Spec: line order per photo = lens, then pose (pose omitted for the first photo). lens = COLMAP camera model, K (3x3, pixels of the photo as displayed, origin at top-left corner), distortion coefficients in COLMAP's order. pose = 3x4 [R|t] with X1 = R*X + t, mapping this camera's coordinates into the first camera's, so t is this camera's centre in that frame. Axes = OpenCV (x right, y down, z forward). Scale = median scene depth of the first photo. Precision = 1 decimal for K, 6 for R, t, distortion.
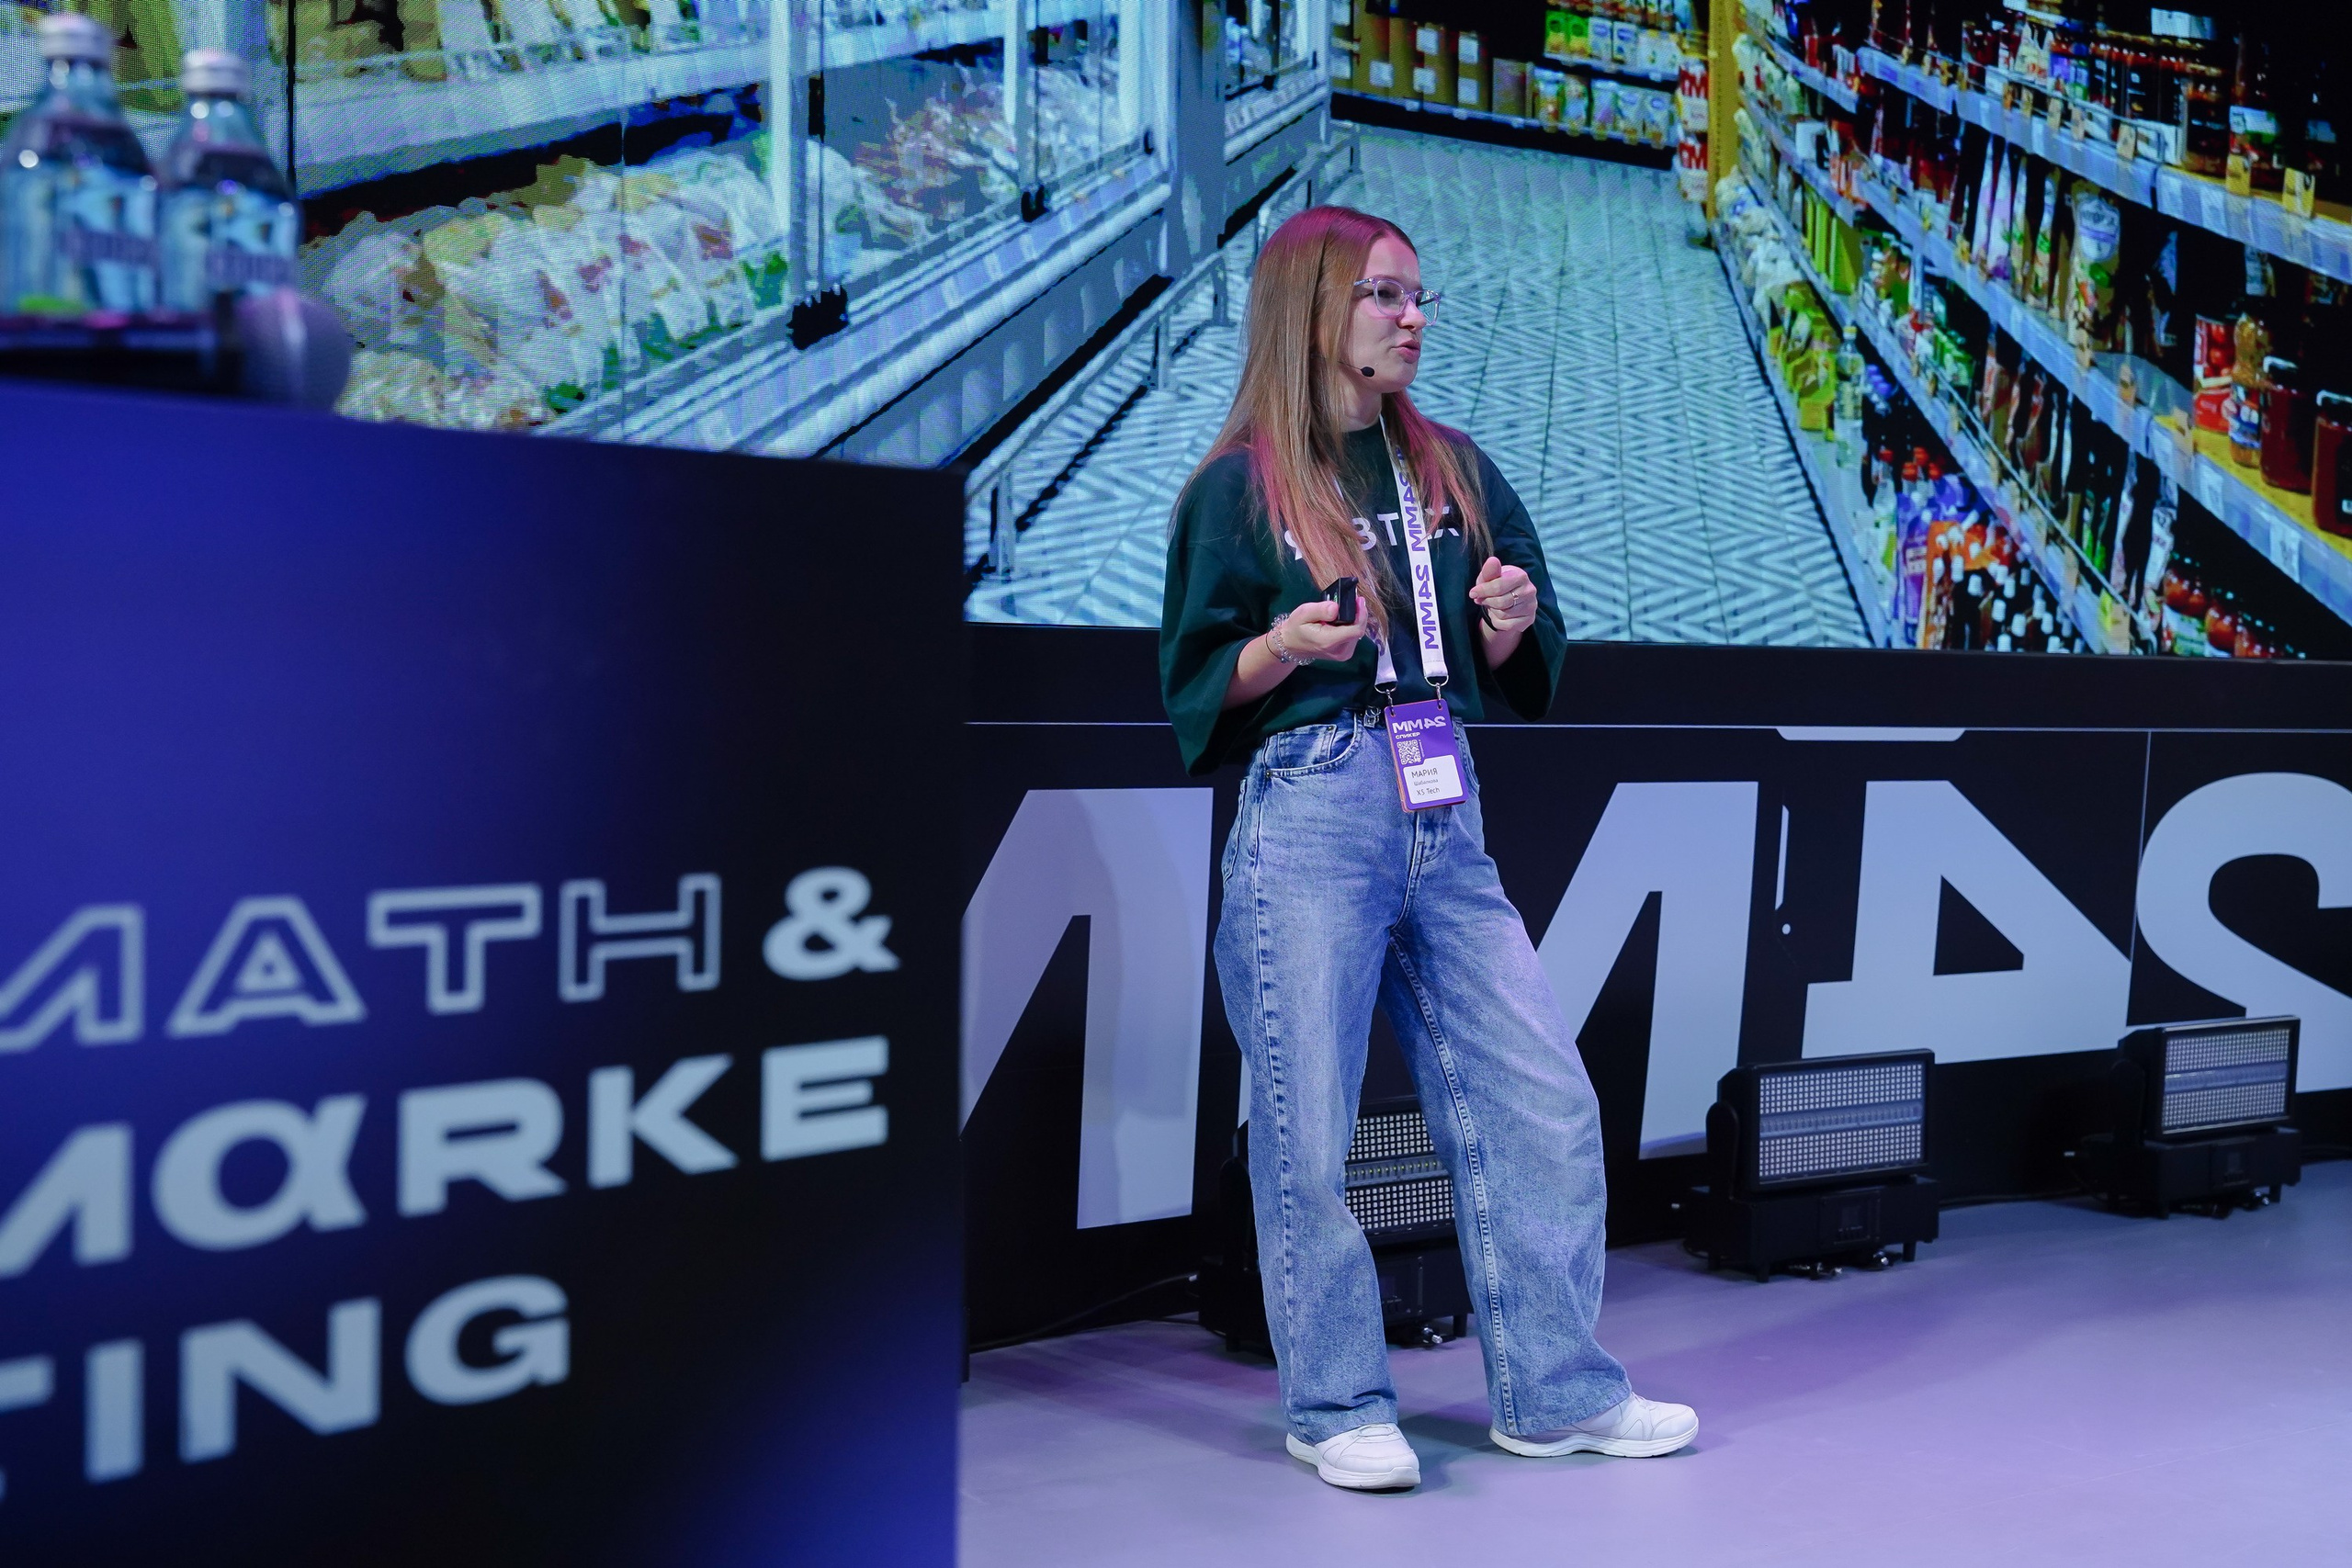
lens RADIAL K [[3014.6, 0, 1176.6], [0, 3014.6, 769.7], [0, 0, 1]] dist [0.011548, 0.000000]
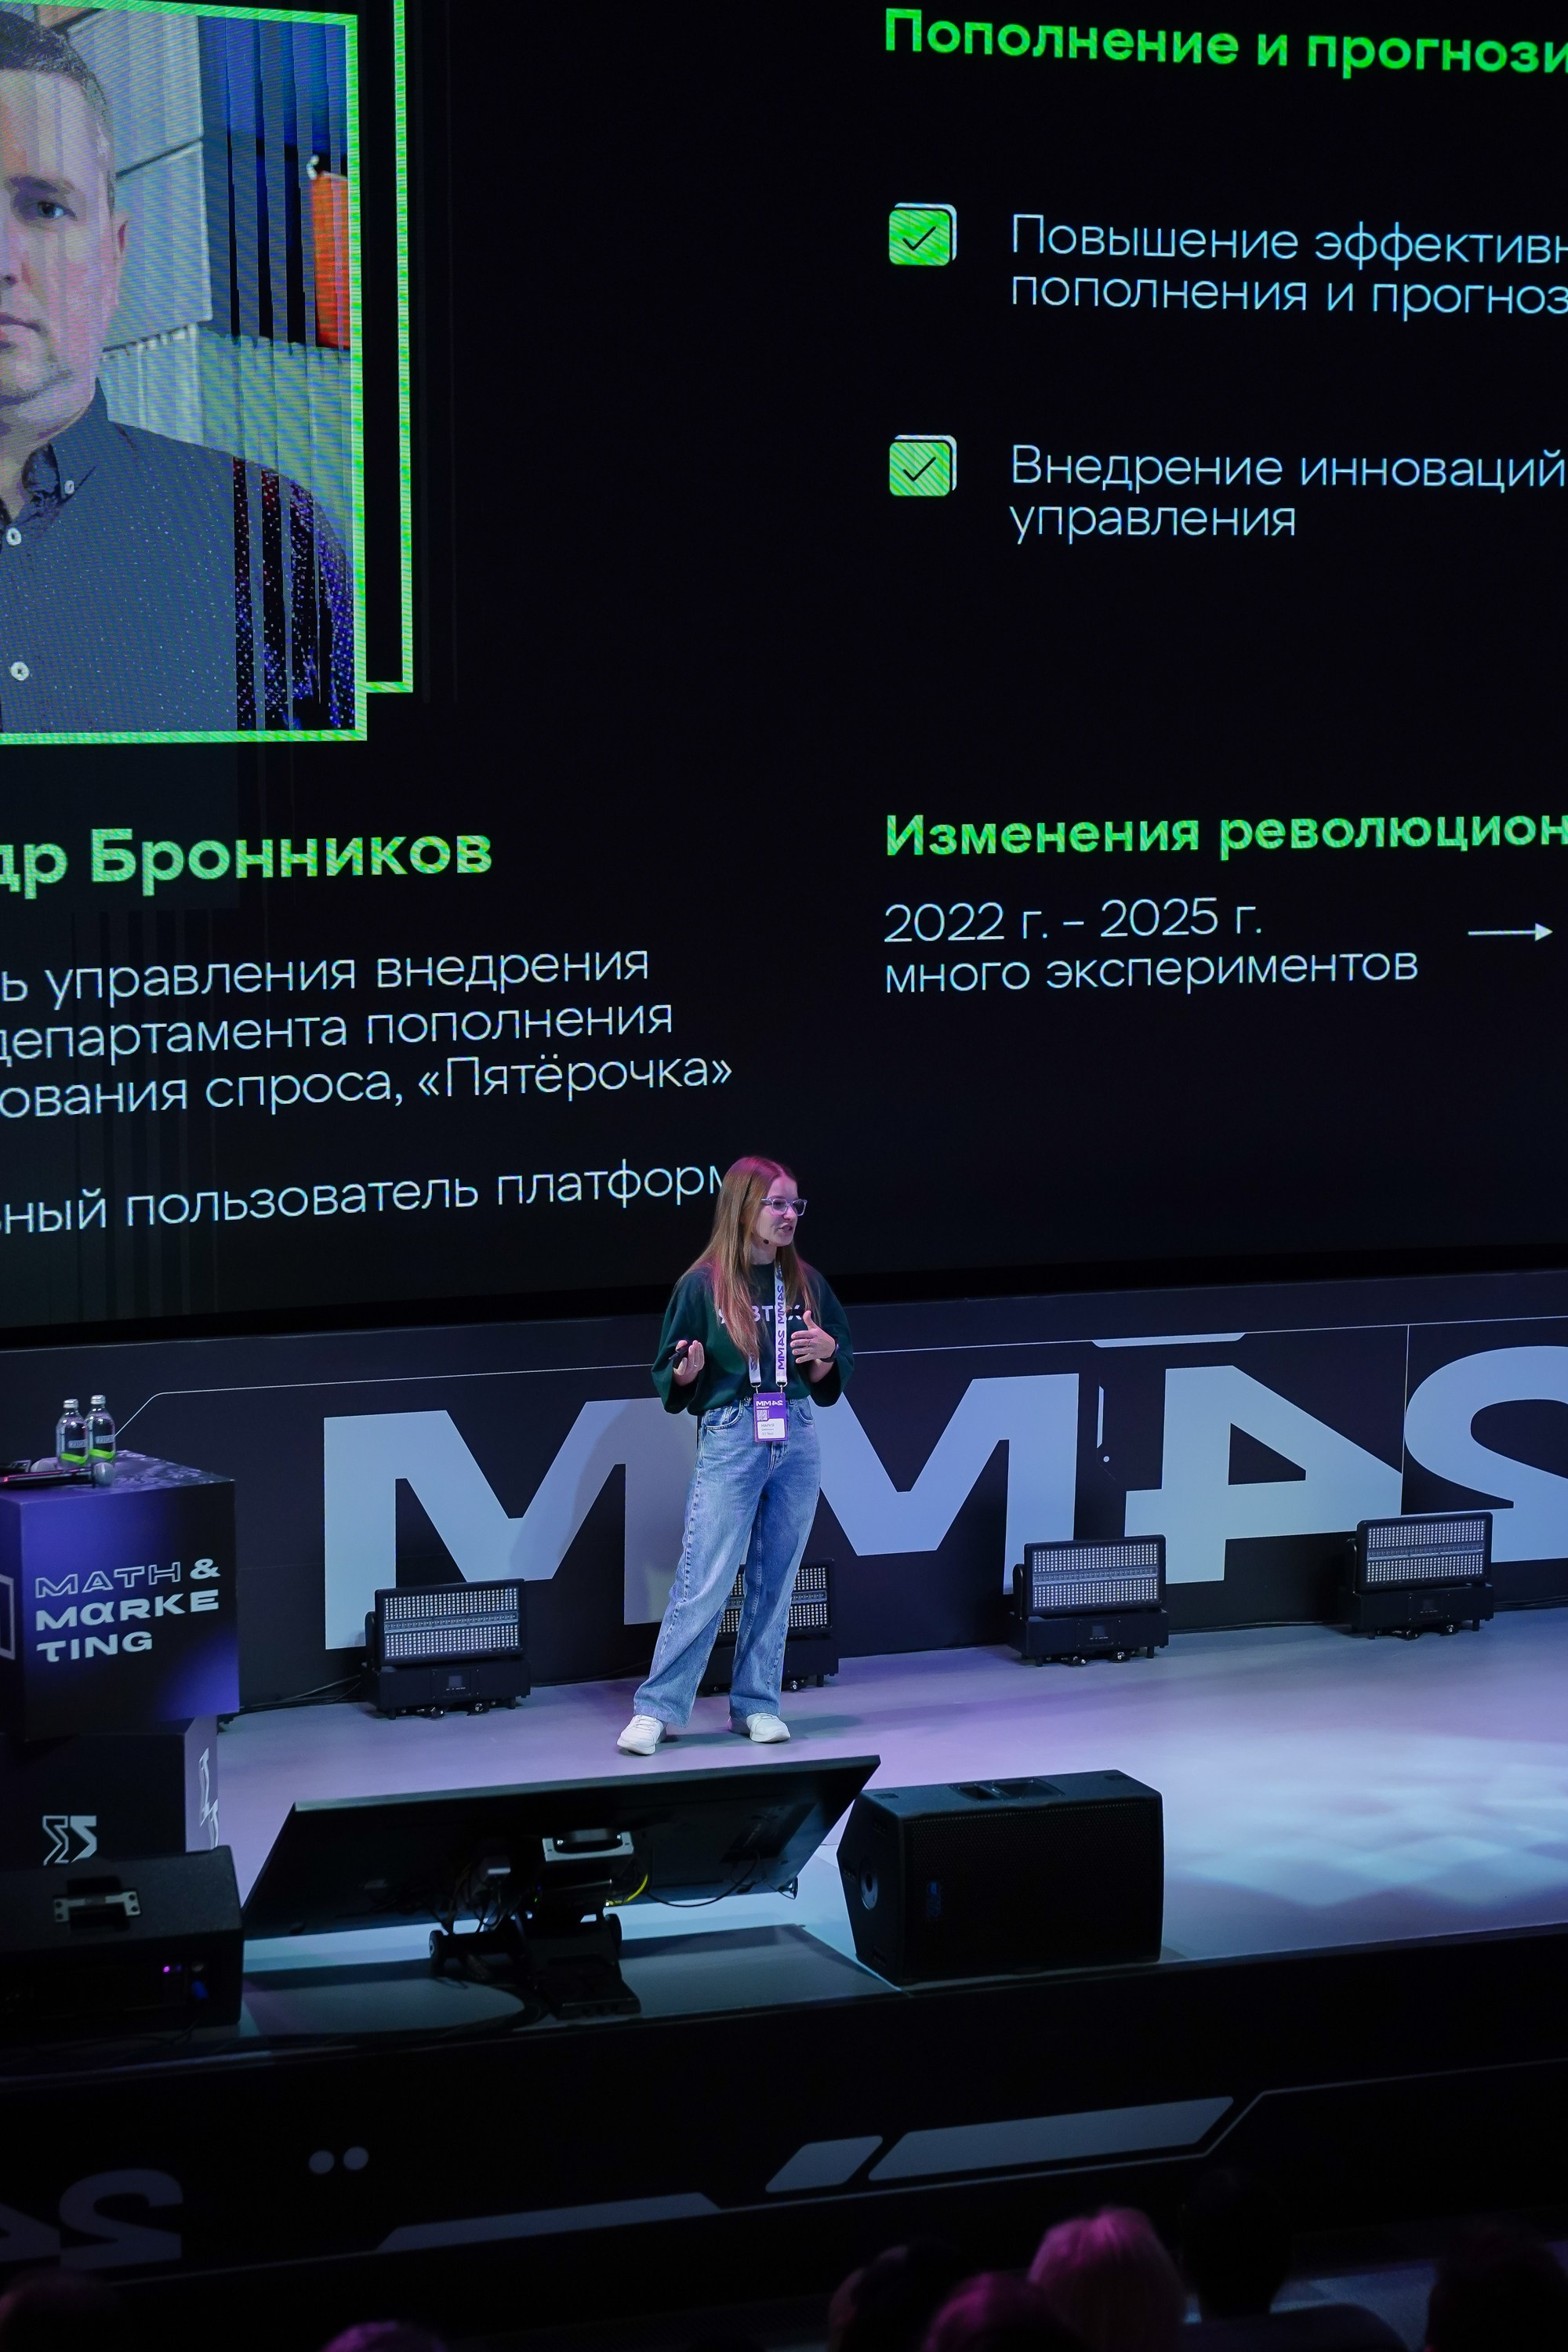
lens RADIAL K [[5431.0, 0, 784.0], [0, 5431.0, 1187.7], [0, 0, 1]] dist [0.039482, 0.000000]
pose [[0.962883, 0.009341, -0.269757, 0.868866], [0.010964, 0.997223, 0.073666, -0.331106], [0.269696, -0.073889, 0.960107, -1.987134]]
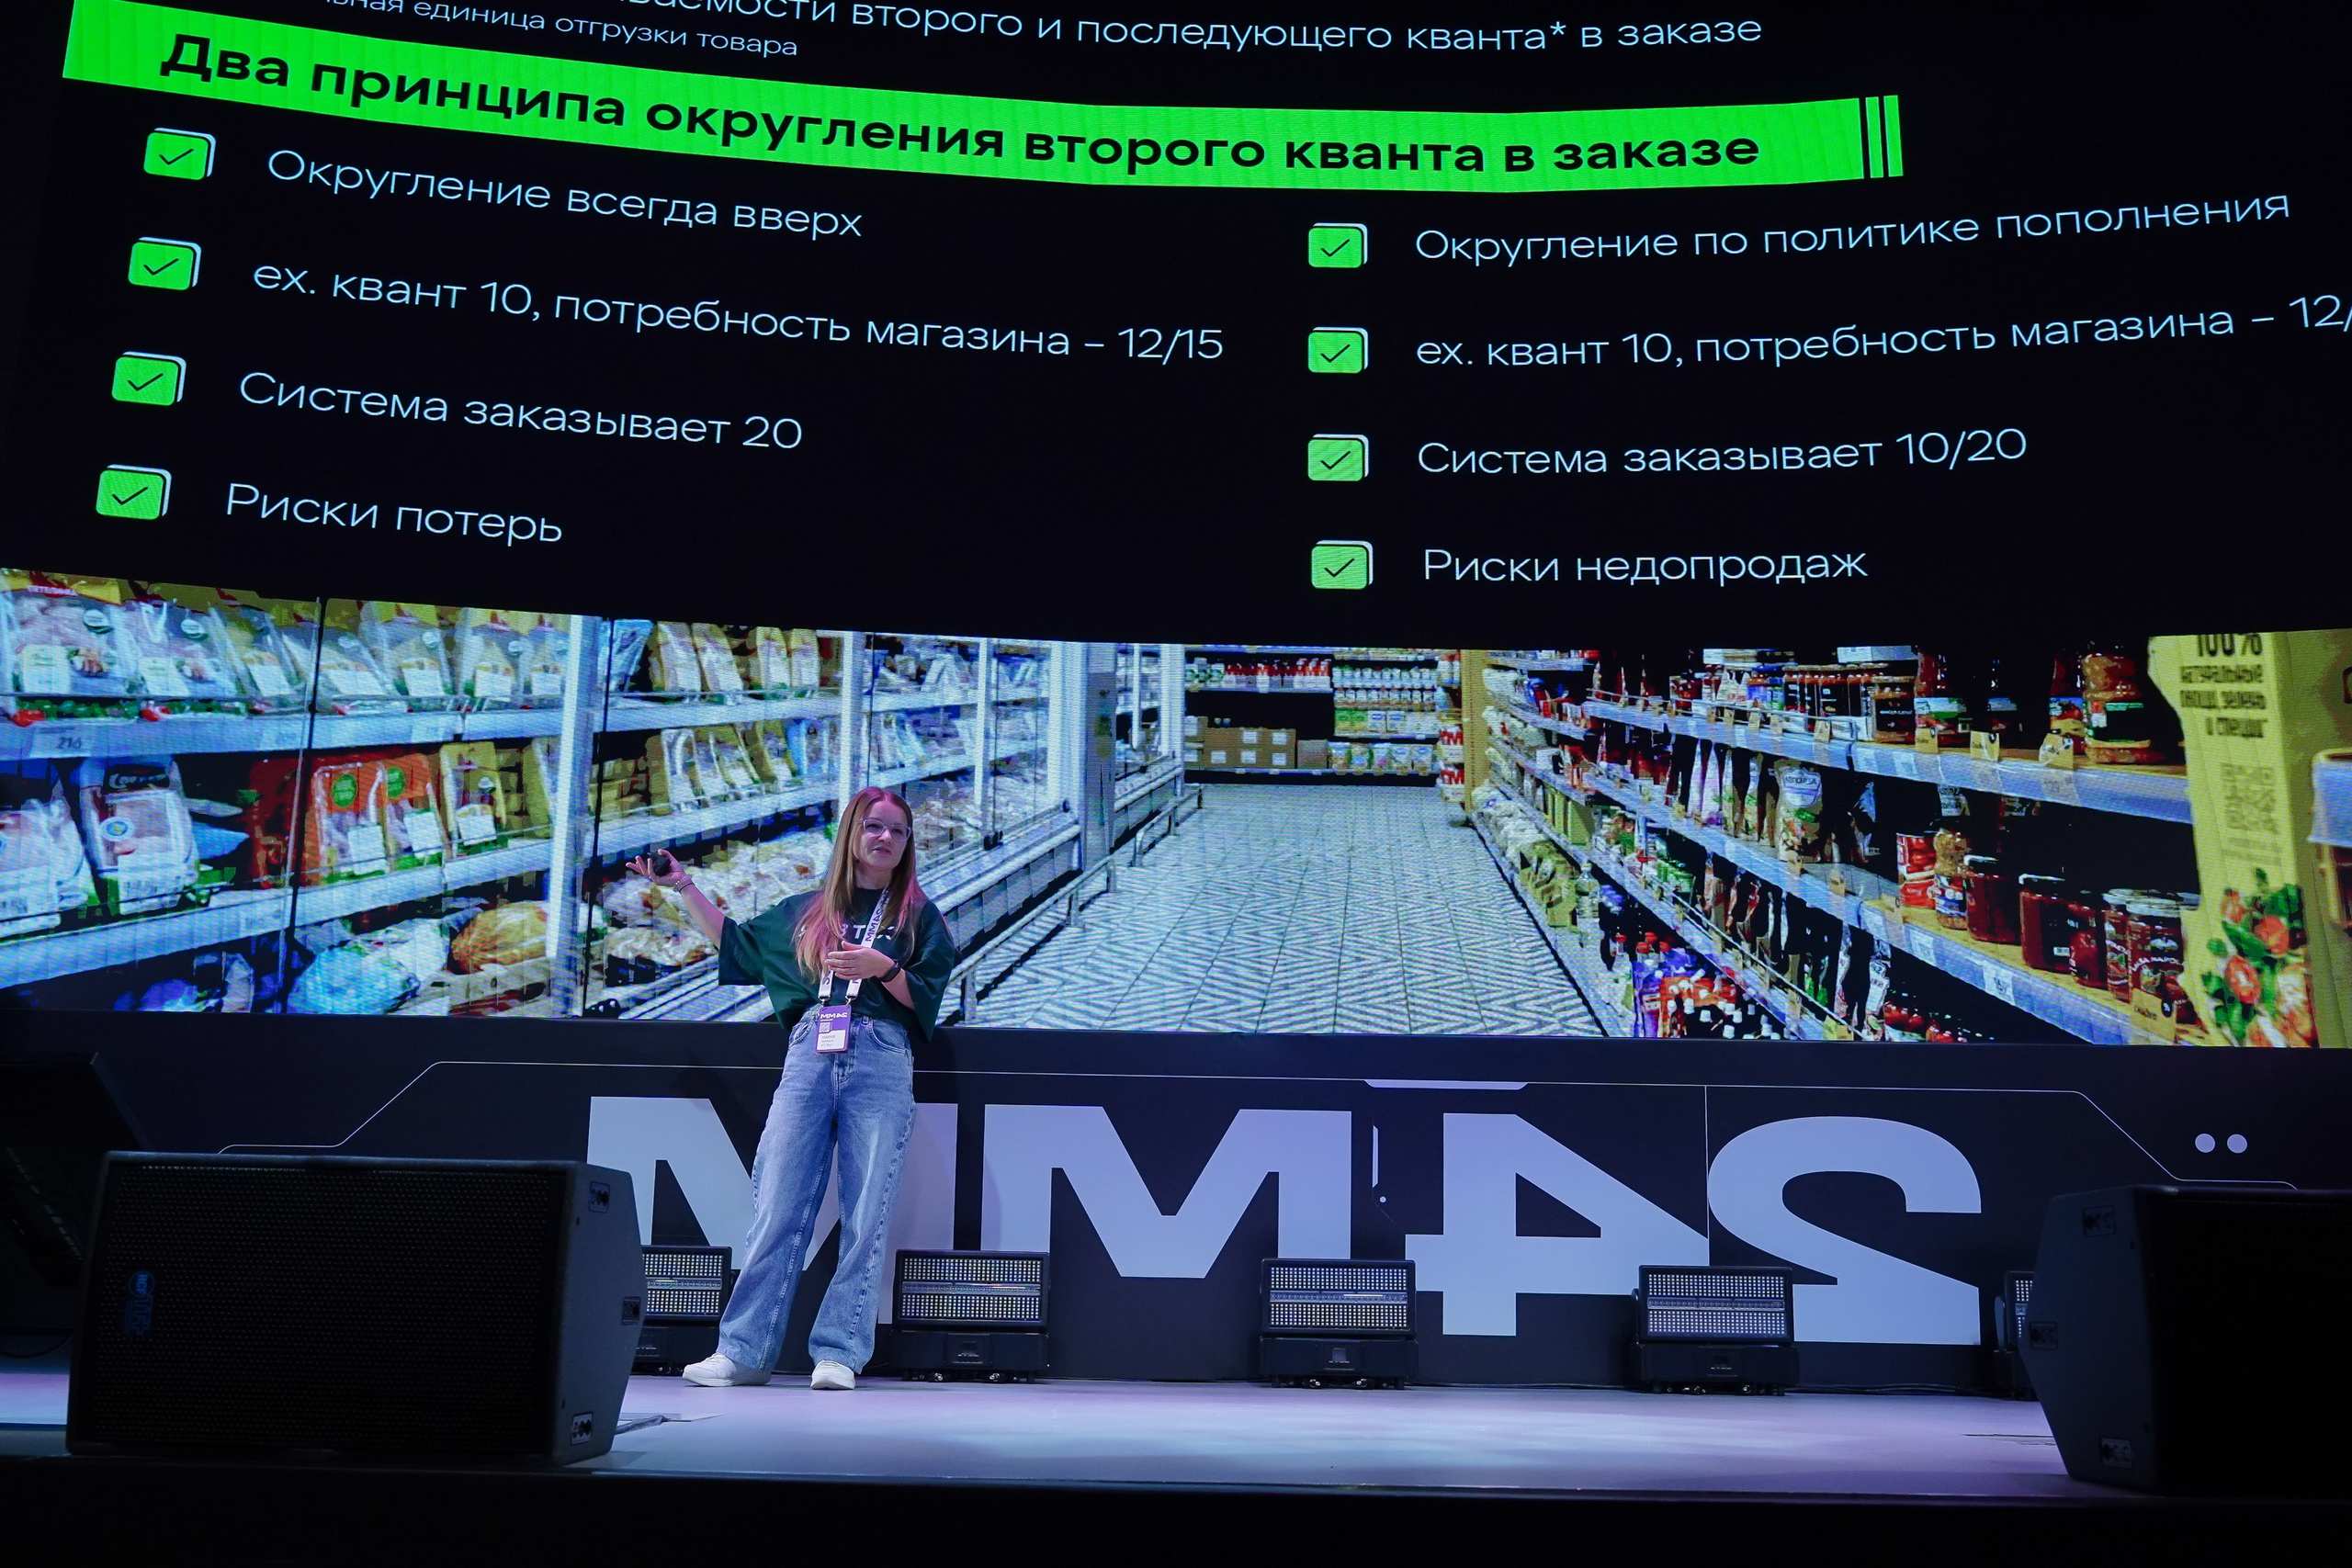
lens RADIAL K [[1973.0, 0, 1165.3], [0, 1973.0, 907.8], [0, 0, 1]] dist [-0.028965, 0.021605]
pose [[0.803624, -0.117969, -0.583328, 0.796462], [-0.024584, 0.972740, -0.230590, 0.157012], [0.594629, 0.199648, 0.778818, 0.034330]]
